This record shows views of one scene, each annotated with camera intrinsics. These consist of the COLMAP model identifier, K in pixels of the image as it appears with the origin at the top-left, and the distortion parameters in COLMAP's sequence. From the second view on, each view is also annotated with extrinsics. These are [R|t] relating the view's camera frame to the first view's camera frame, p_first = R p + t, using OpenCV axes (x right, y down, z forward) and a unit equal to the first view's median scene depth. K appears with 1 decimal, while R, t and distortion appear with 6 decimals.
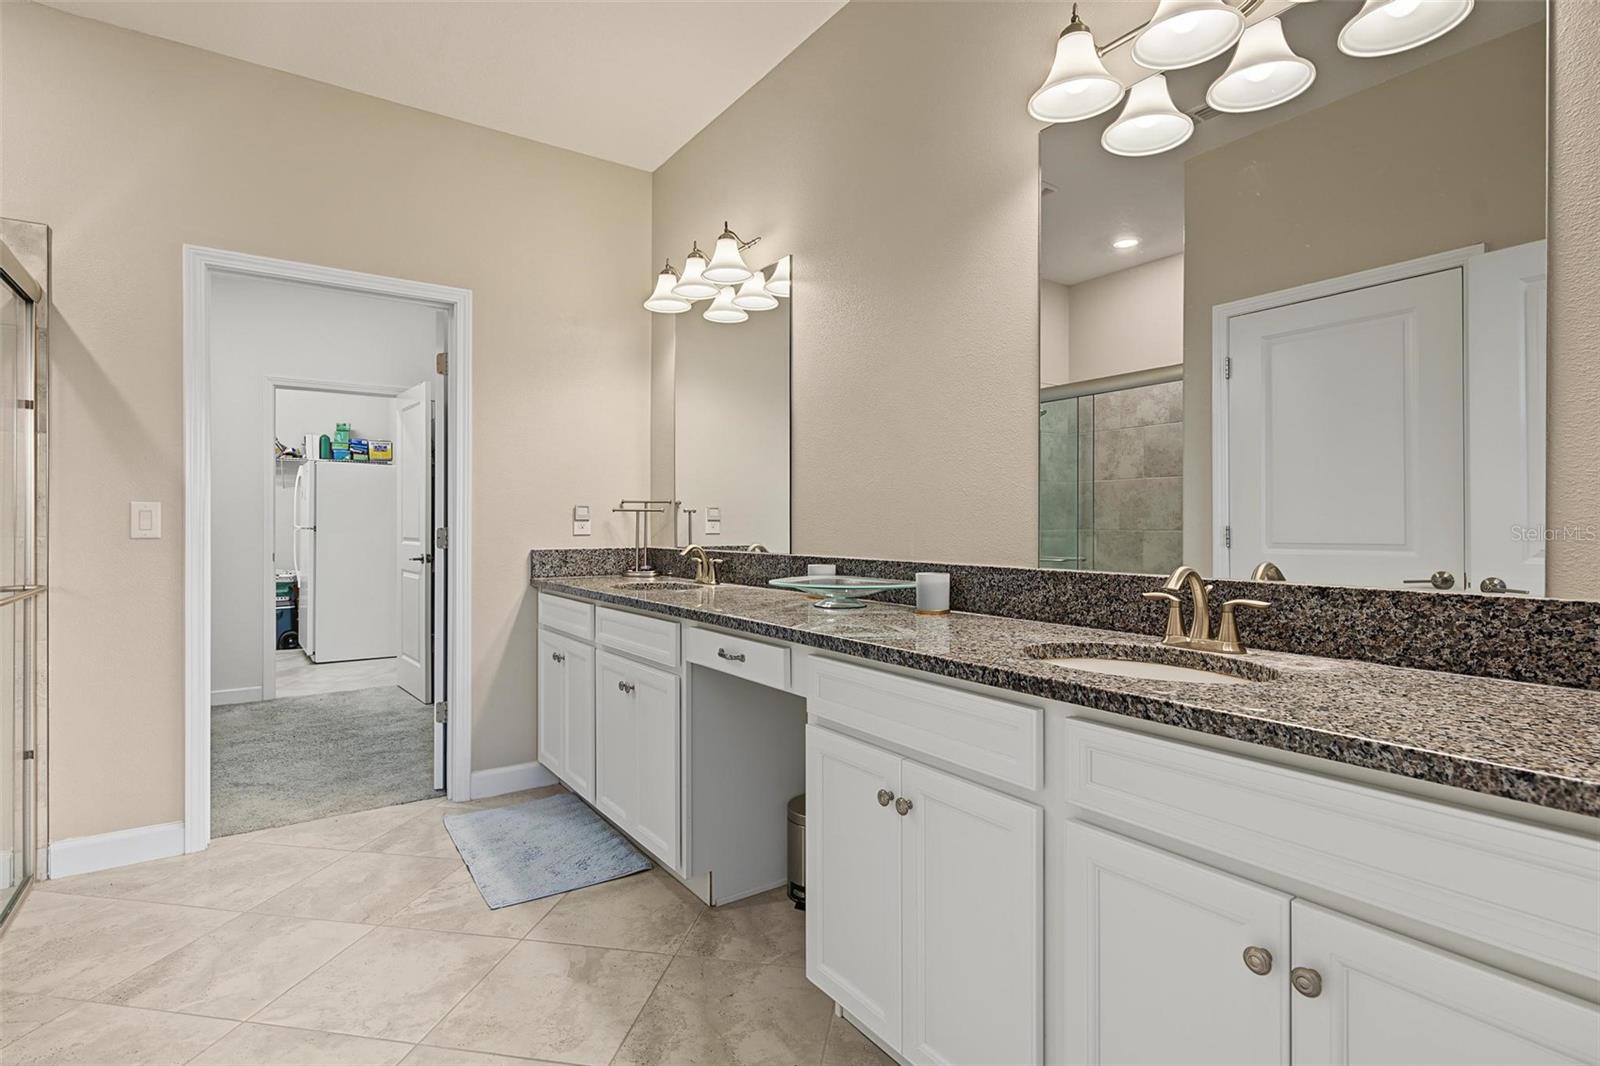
lens RADIAL K [[805.2, 0, 802.2], [0, 805.2, 523.7], [0, 0, 1]] dist [0.004123, 0.000886]
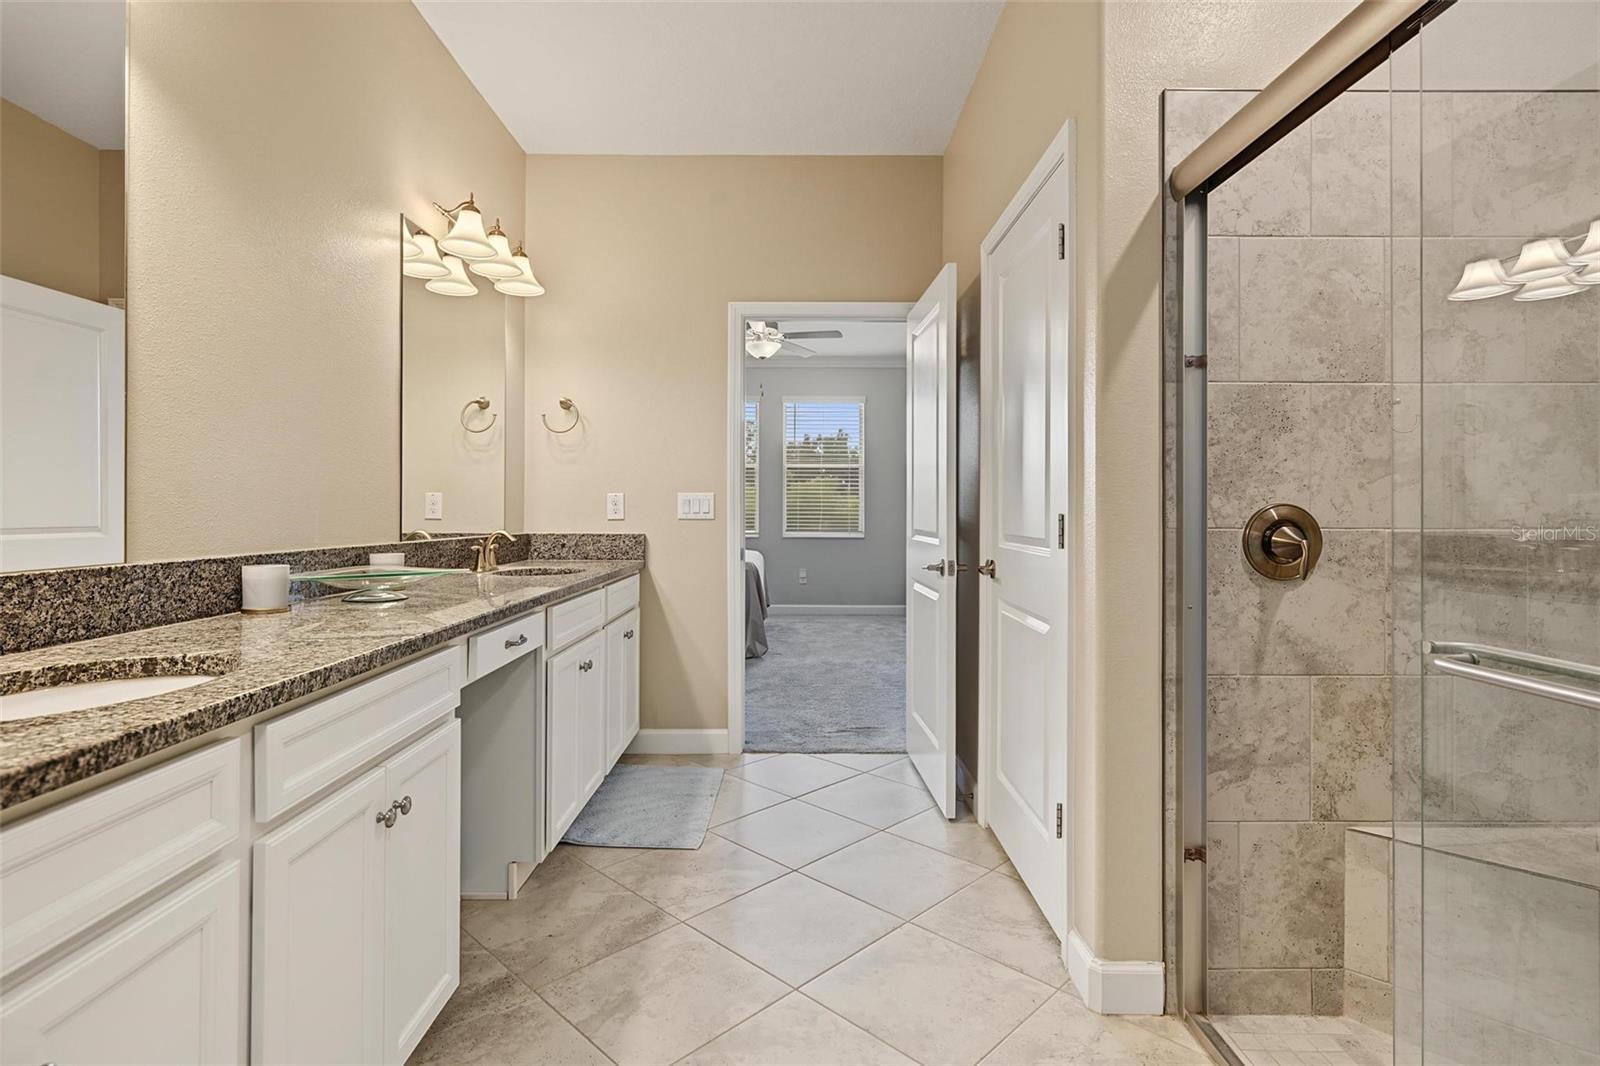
lens RADIAL K [[805.2, 0, 800.2], [0, 805.2, 519.0], [0, 0, 1]] dist [0.004123, 0.000886]
pose [[-0.827911, -0.004806, 0.560839, -0.813734], [0.000751, 0.999953, 0.009677, 0.004926], [-0.560859, 0.008433, -0.827869, 1.416429]]
